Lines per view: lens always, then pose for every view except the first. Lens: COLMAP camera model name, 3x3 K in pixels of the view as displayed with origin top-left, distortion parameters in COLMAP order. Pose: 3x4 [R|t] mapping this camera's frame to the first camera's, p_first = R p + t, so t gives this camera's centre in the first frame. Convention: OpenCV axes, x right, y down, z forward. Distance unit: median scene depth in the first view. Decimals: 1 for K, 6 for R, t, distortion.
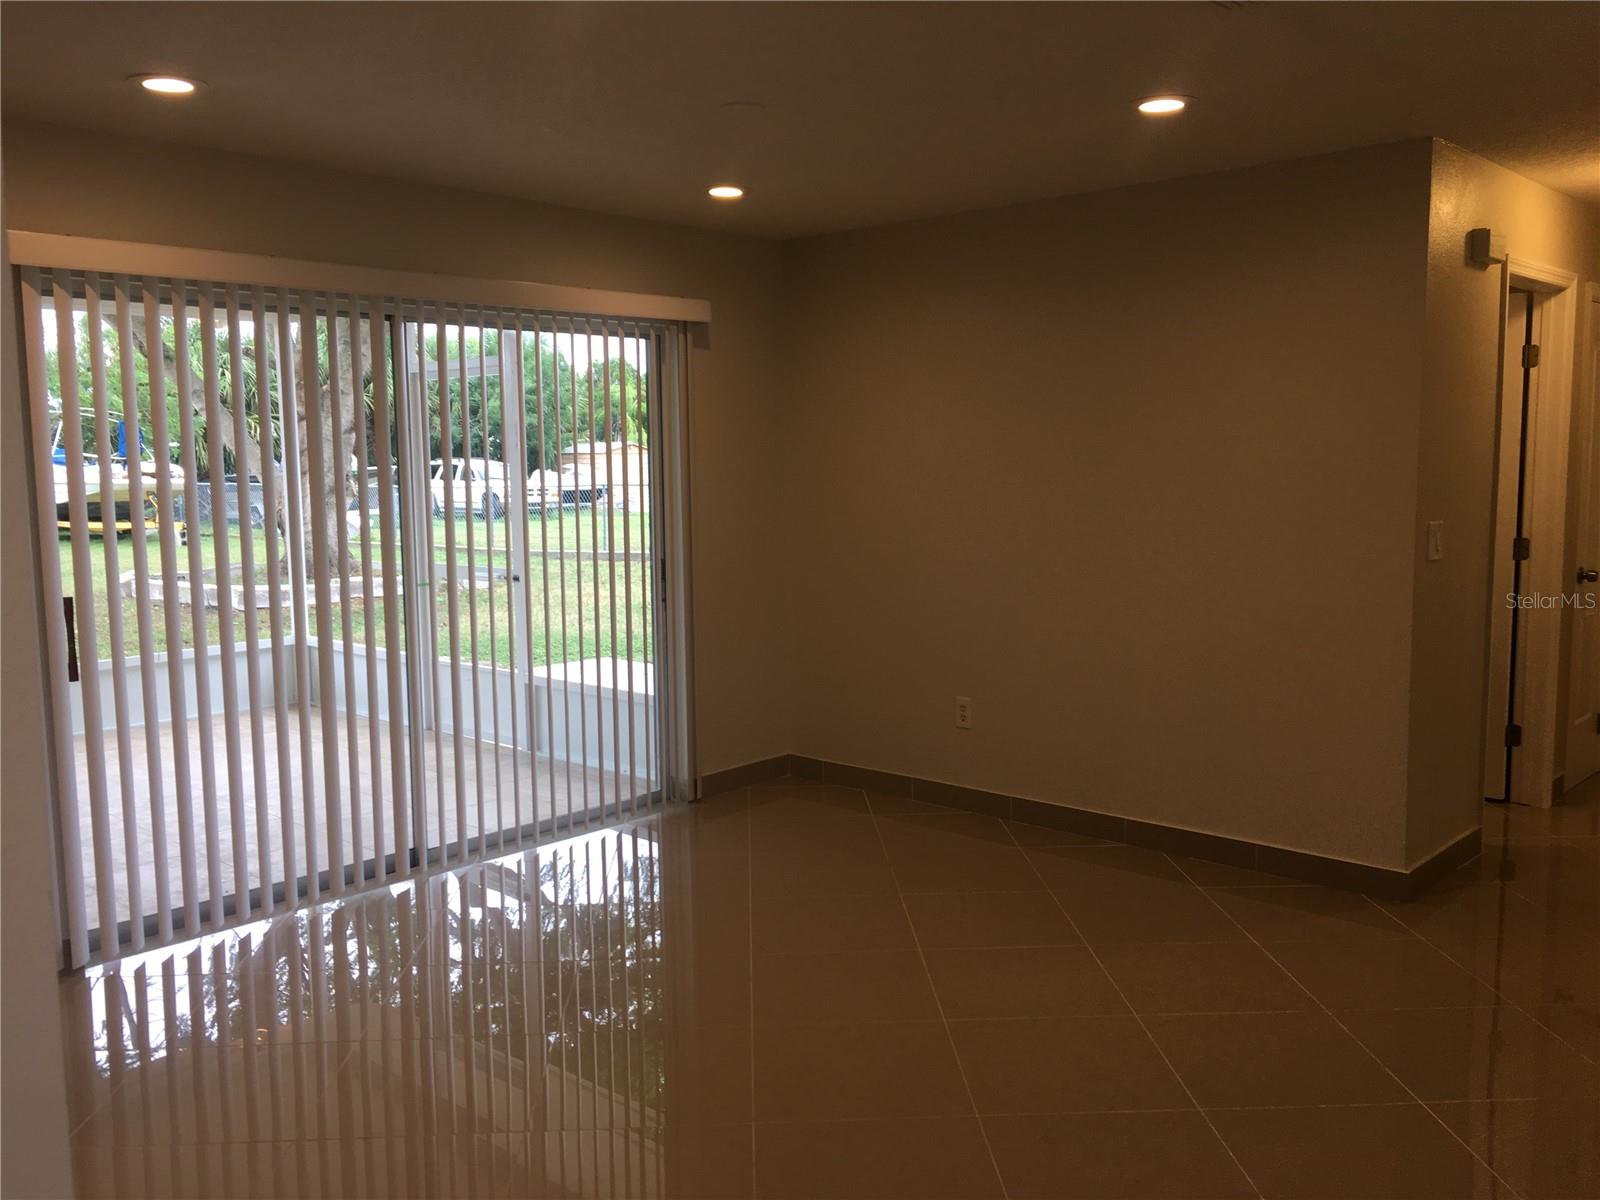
lens RADIAL K [[1373.3, 0, 800.4], [0, 1373.3, 612.5], [0, 0, 1]] dist [0.079118, -0.103535]
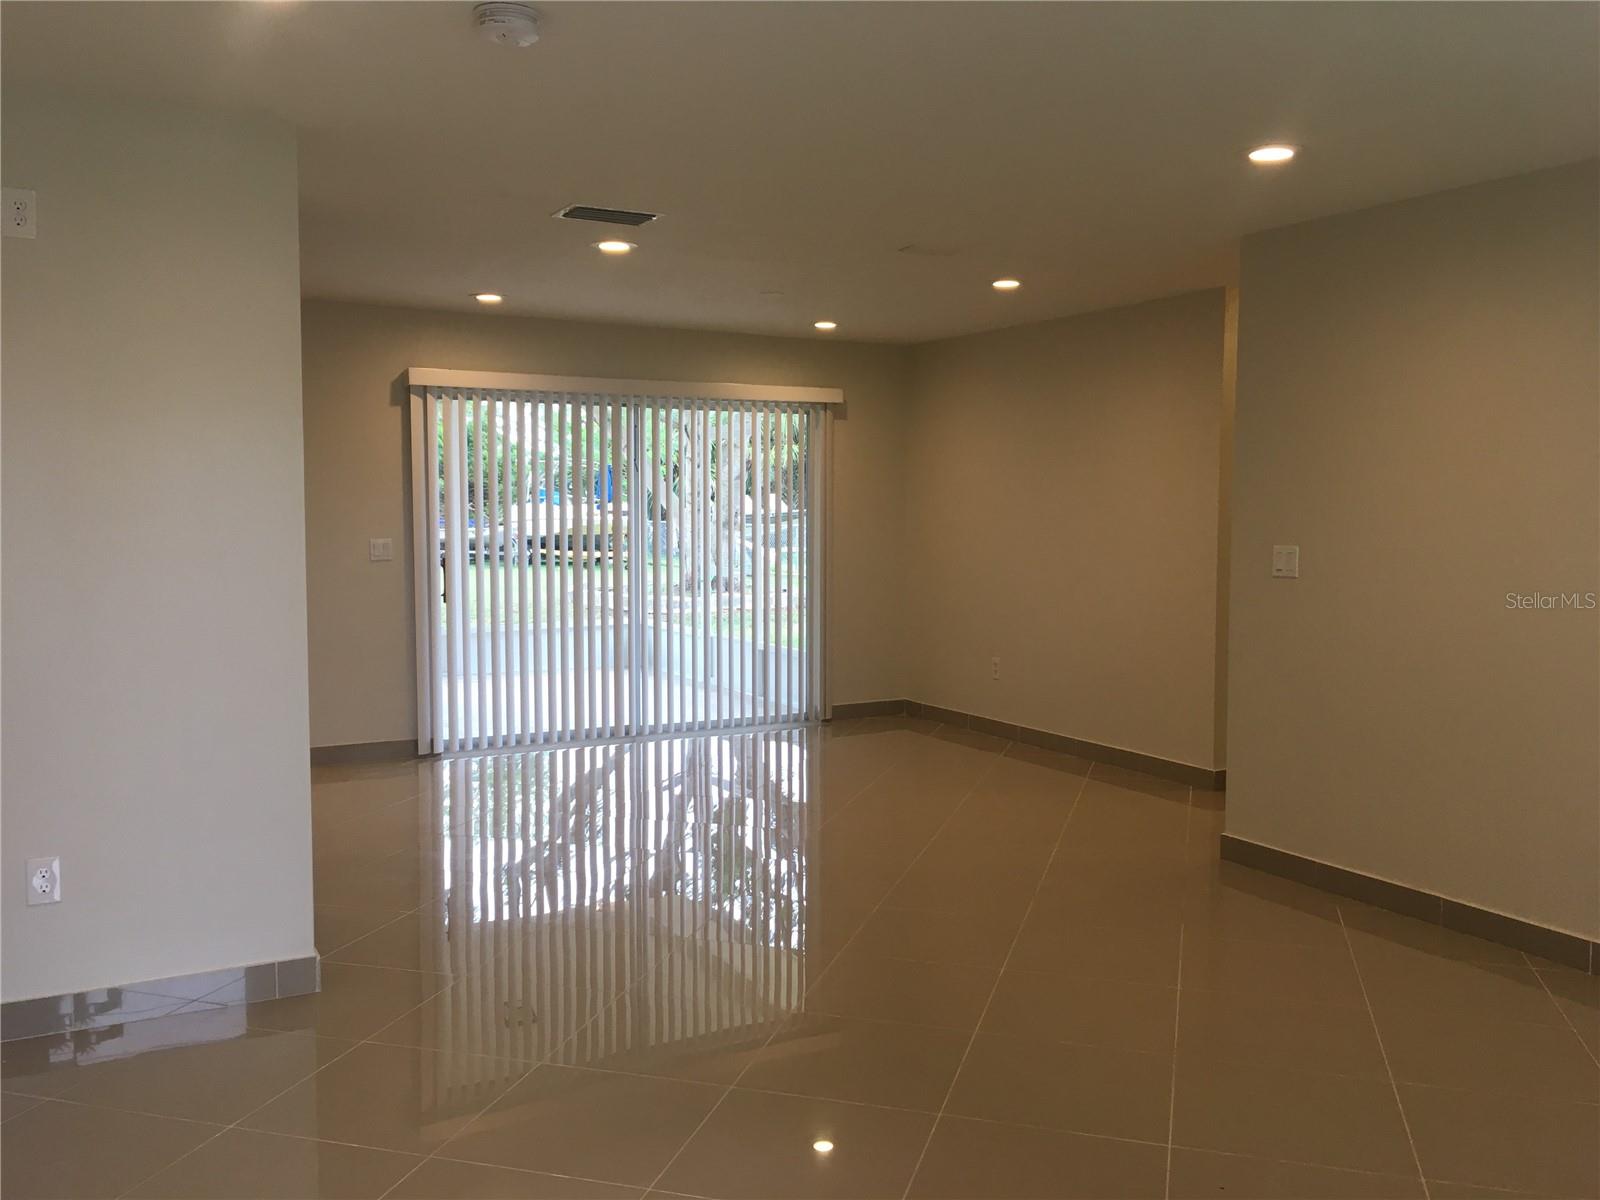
lens RADIAL K [[1373.3, 0, 797.7], [0, 1373.3, 591.0], [0, 0, 1]] dist [0.079118, -0.103535]
pose [[0.929345, 0.032622, -0.367769, 0.439393], [-0.055810, 0.997055, -0.052591, 0.076749], [0.364971, 0.069400, 0.928429, -0.400204]]
